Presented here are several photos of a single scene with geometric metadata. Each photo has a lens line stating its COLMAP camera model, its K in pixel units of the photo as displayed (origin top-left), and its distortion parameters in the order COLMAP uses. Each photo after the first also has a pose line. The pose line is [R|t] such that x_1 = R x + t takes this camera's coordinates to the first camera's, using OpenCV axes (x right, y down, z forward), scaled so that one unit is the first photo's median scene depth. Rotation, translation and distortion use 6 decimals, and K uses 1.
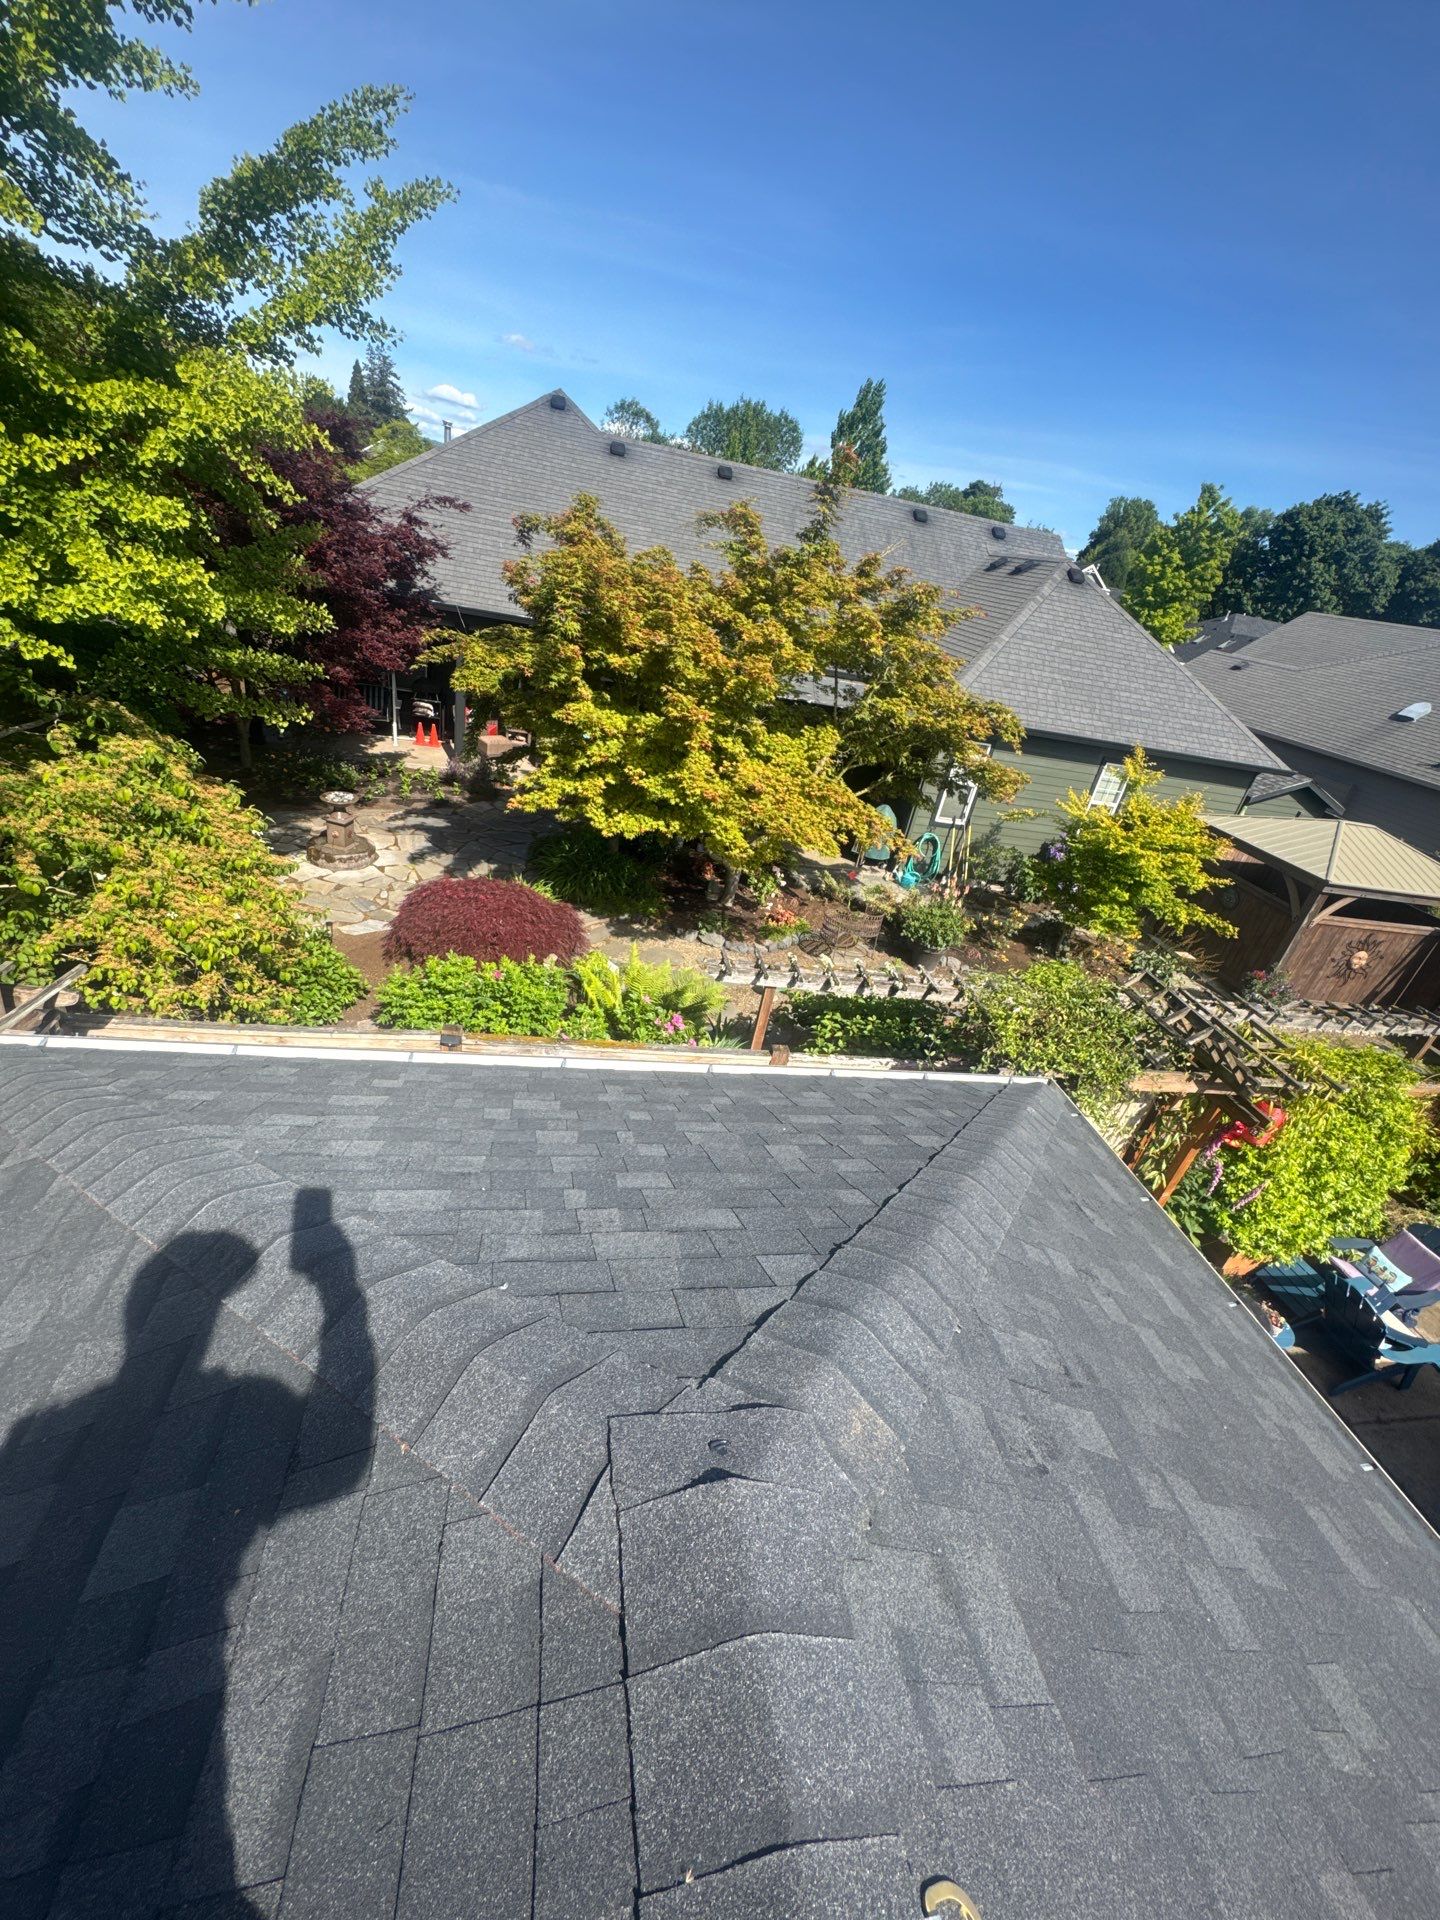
lens RADIAL K [[766.2, 0, 720.0], [0, 766.2, 960.0], [0, 0, 1]] dist [-0.005602, 0.000140]
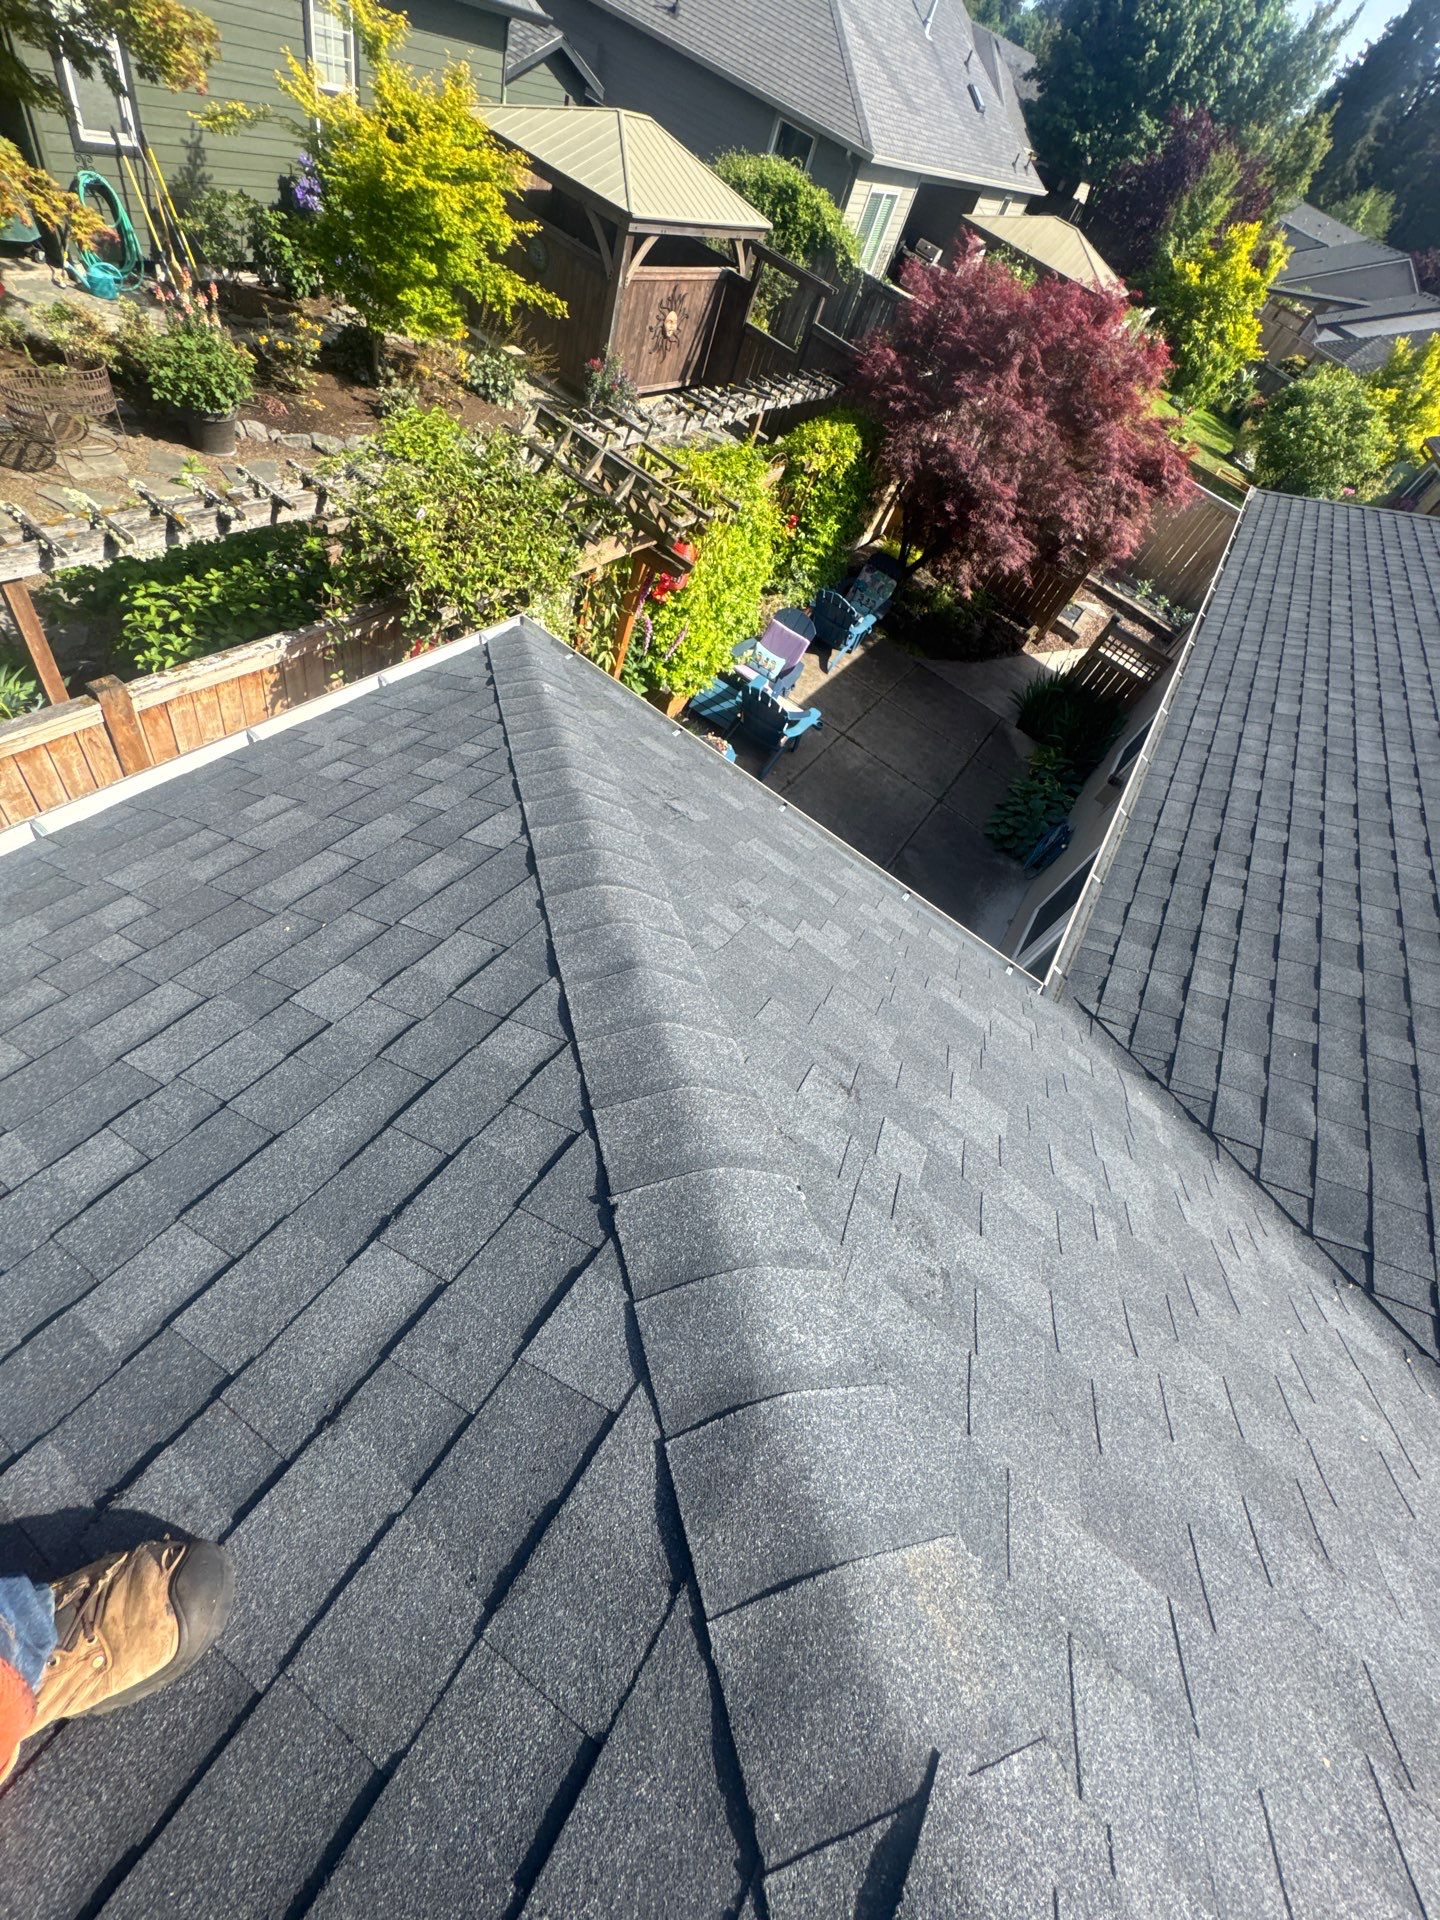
lens RADIAL K [[762.9, 0, 720.0], [0, 762.9, 960.0], [0, 0, 1]] dist [-0.004031, 0.000307]
pose [[0.691113, -0.556170, 0.461560, 0.007805], [0.161192, 0.741146, 0.651706, -0.022777], [-0.704542, -0.376003, 0.601866, 0.105316]]
